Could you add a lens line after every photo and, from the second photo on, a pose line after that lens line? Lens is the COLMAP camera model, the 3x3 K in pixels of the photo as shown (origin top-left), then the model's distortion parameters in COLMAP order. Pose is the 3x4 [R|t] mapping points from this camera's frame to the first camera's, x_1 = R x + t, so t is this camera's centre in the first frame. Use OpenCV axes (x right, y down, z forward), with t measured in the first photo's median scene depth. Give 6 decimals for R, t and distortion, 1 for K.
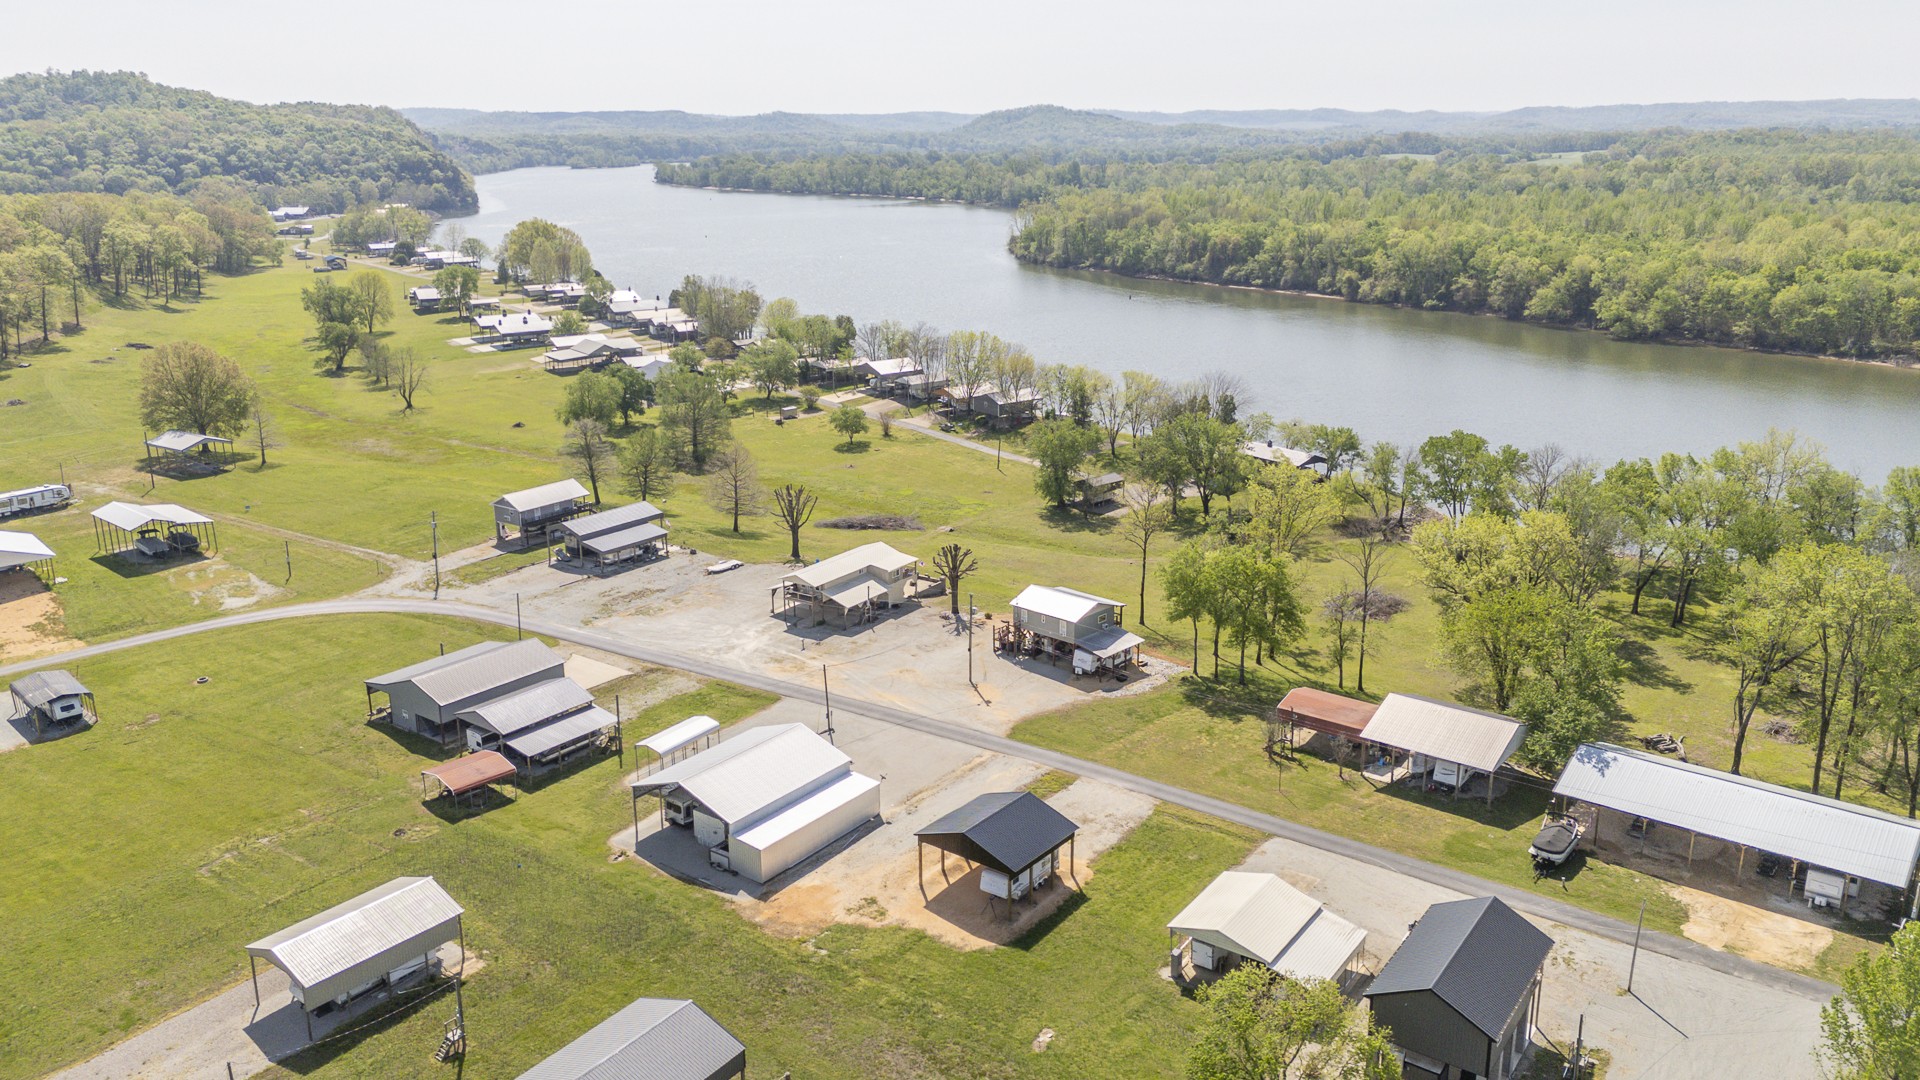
lens RADIAL K [[1381.3, 0, 970.8], [0, 1381.3, 539.6], [0, 0, 1]] dist [0.062771, -0.058548]
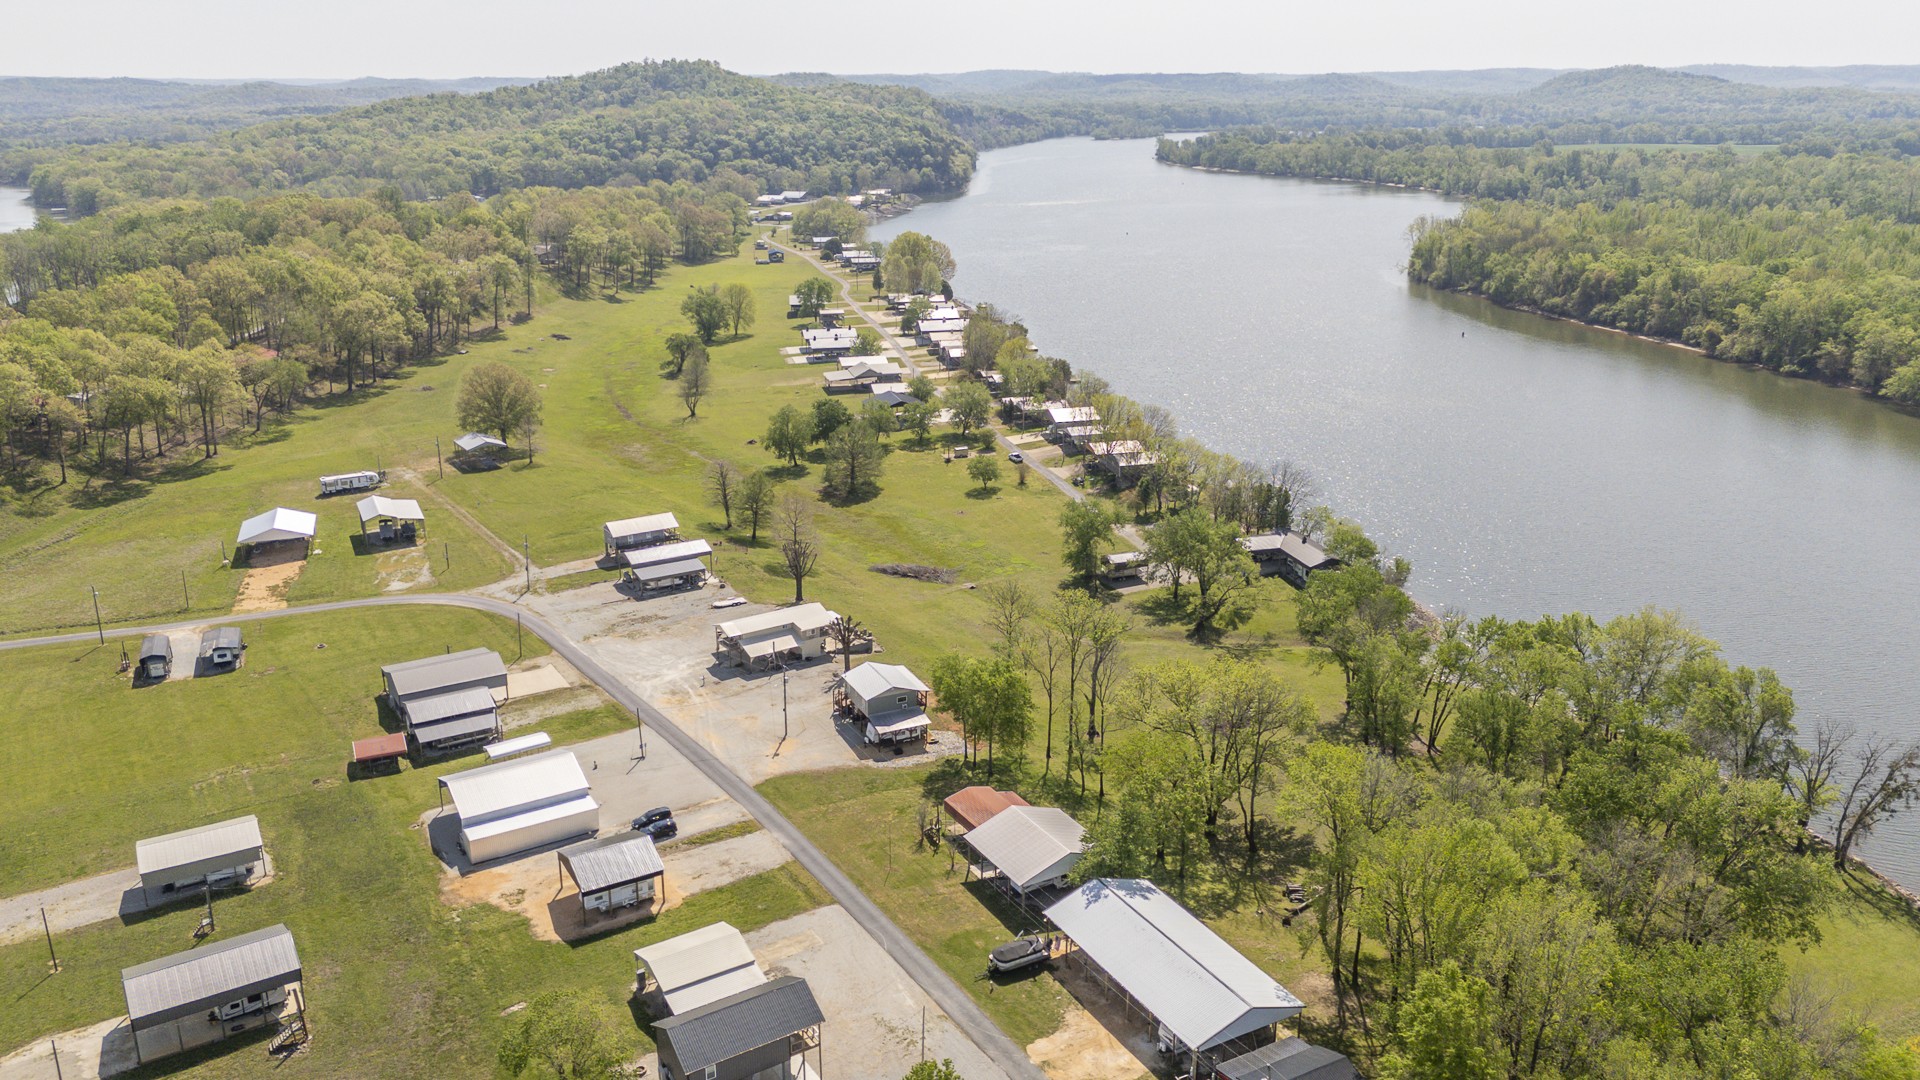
lens RADIAL K [[1381.3, 0, 954.3], [0, 1381.3, 539.8], [0, 0, 1]] dist [0.062771, -0.058548]
pose [[0.932574, 0.113774, -0.342580, 0.264115], [-0.107012, 0.993506, 0.038642, -0.065650], [0.344752, 0.000624, 0.938693, -0.057669]]
